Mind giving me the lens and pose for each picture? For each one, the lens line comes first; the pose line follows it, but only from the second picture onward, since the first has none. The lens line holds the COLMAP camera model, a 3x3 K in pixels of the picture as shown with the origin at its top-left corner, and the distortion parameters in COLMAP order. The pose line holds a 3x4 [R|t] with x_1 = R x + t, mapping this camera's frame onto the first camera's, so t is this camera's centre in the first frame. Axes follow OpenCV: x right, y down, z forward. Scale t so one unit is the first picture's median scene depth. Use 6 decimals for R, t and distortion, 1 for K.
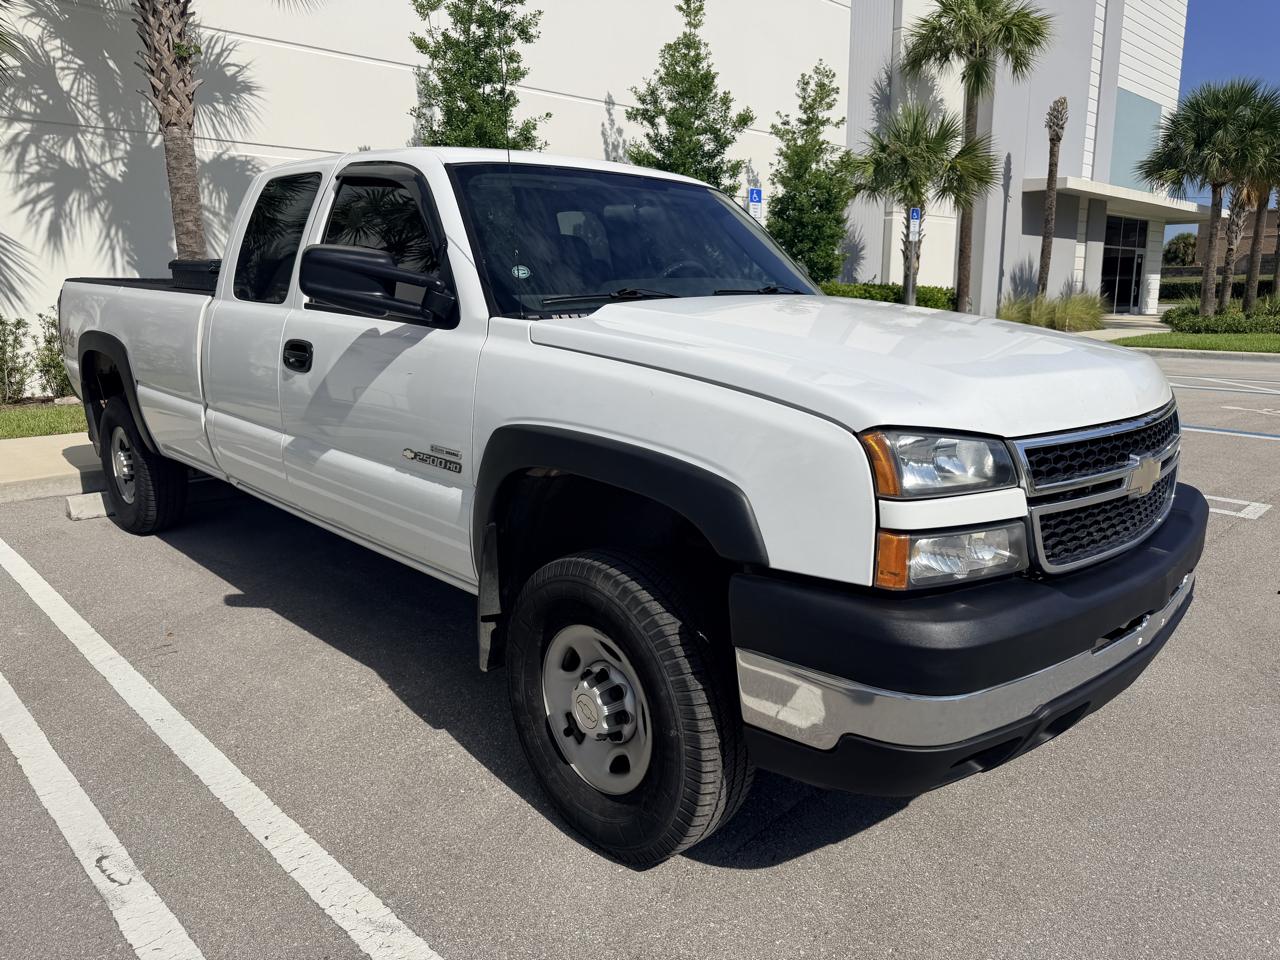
lens RADIAL K [[903.9, 0, 645.6], [0, 903.9, 475.7], [0, 0, 1]] dist [0.014604, -0.016917]
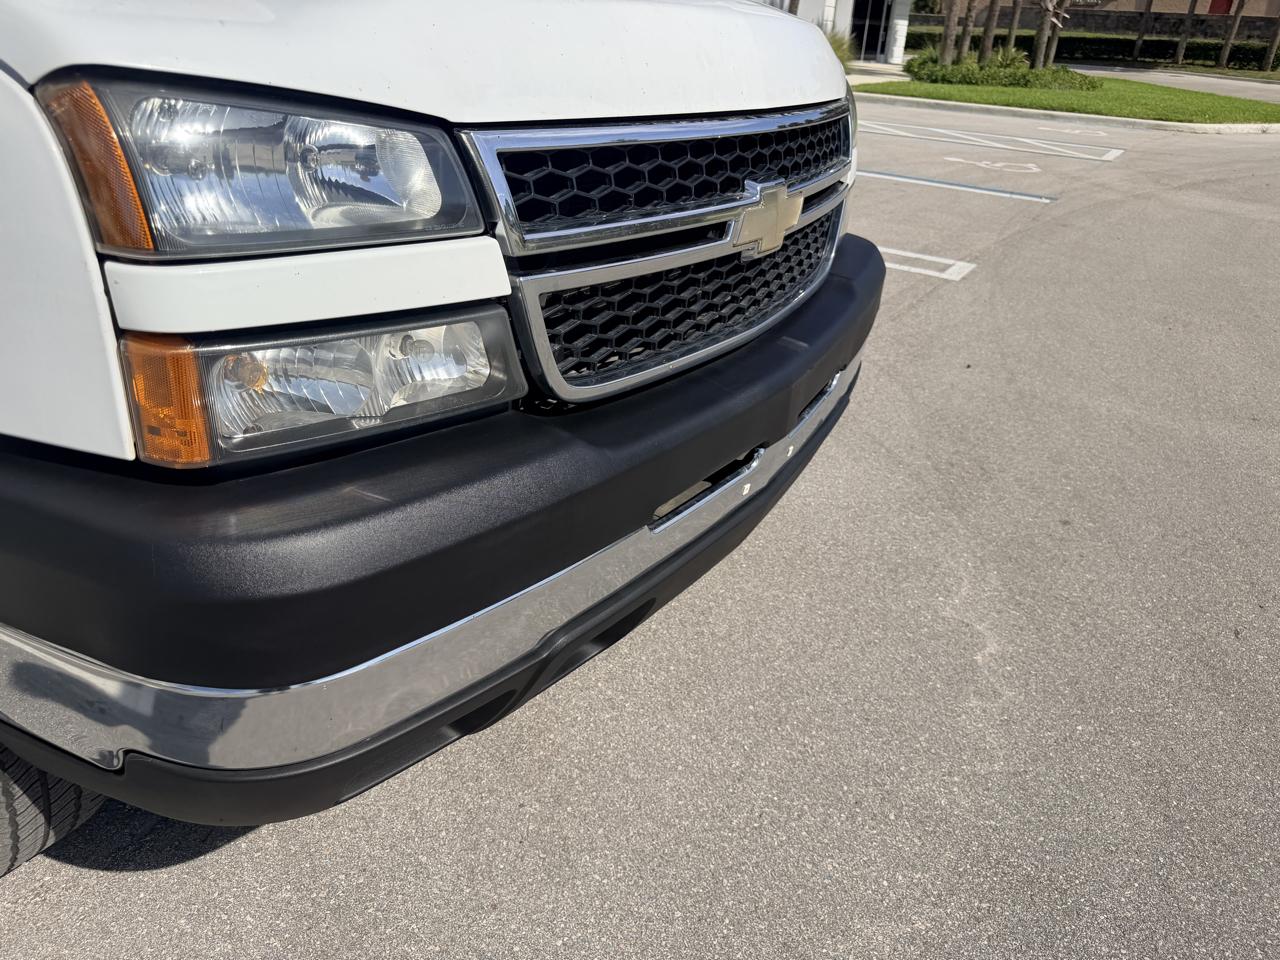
lens RADIAL K [[903.9, 0, 627.2], [0, 903.9, 483.6], [0, 0, 1]] dist [0.014604, -0.016917]
pose [[0.971214, -0.055347, 0.231691, 0.111791], [-0.009068, 0.963338, 0.268136, 0.003079], [-0.238038, -0.262519, 0.935105, 0.151142]]
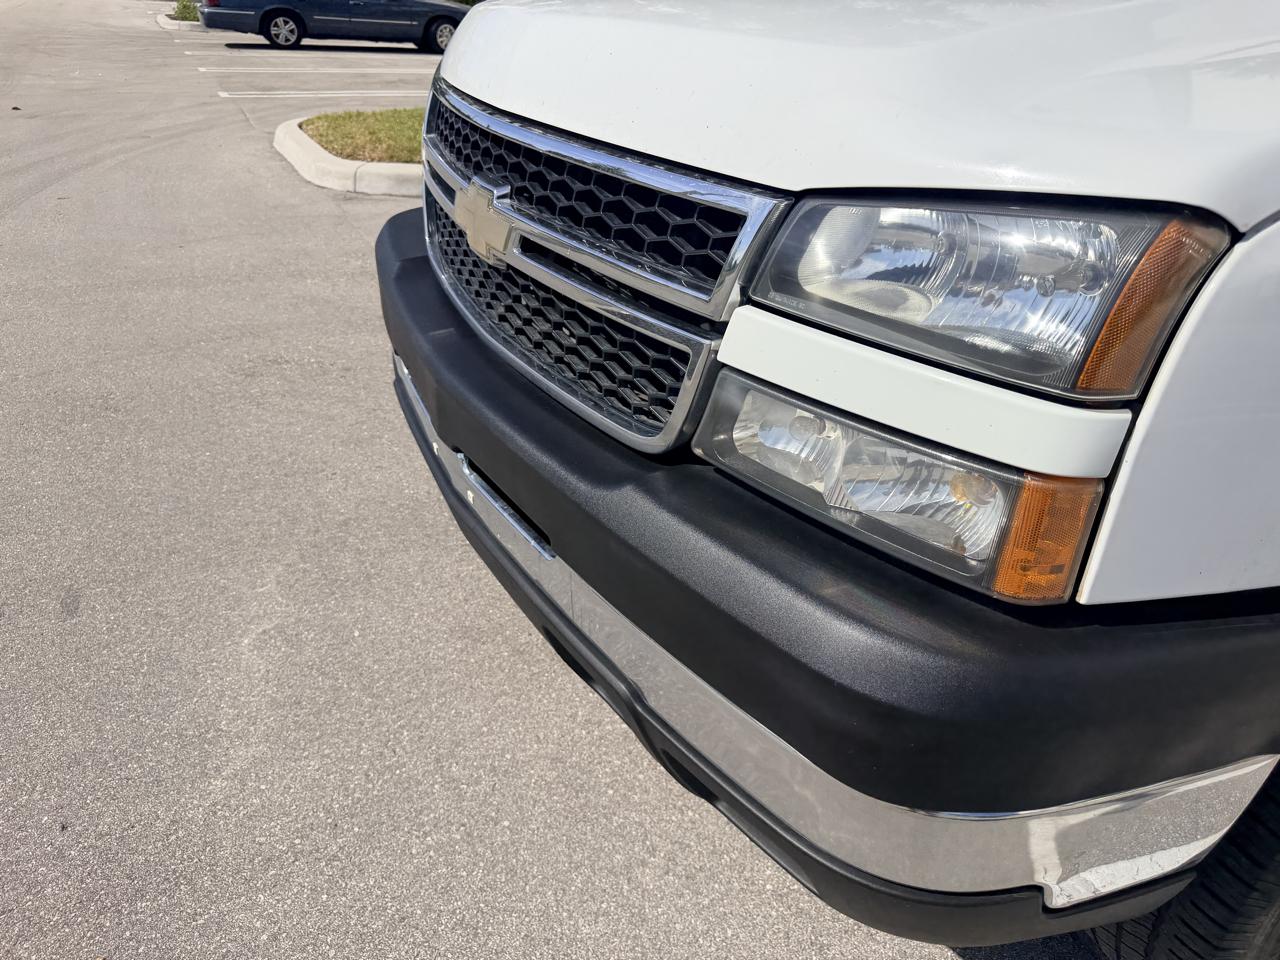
lens RADIAL K [[903.9, 0, 640.3], [0, 903.9, 488.5], [0, 0, 1]] dist [0.014604, -0.016917]
pose [[-0.295079, 0.443698, -0.846203, 0.382747], [-0.251884, 0.818186, 0.516842, -0.064260], [0.921674, 0.365655, -0.129669, 0.438600]]
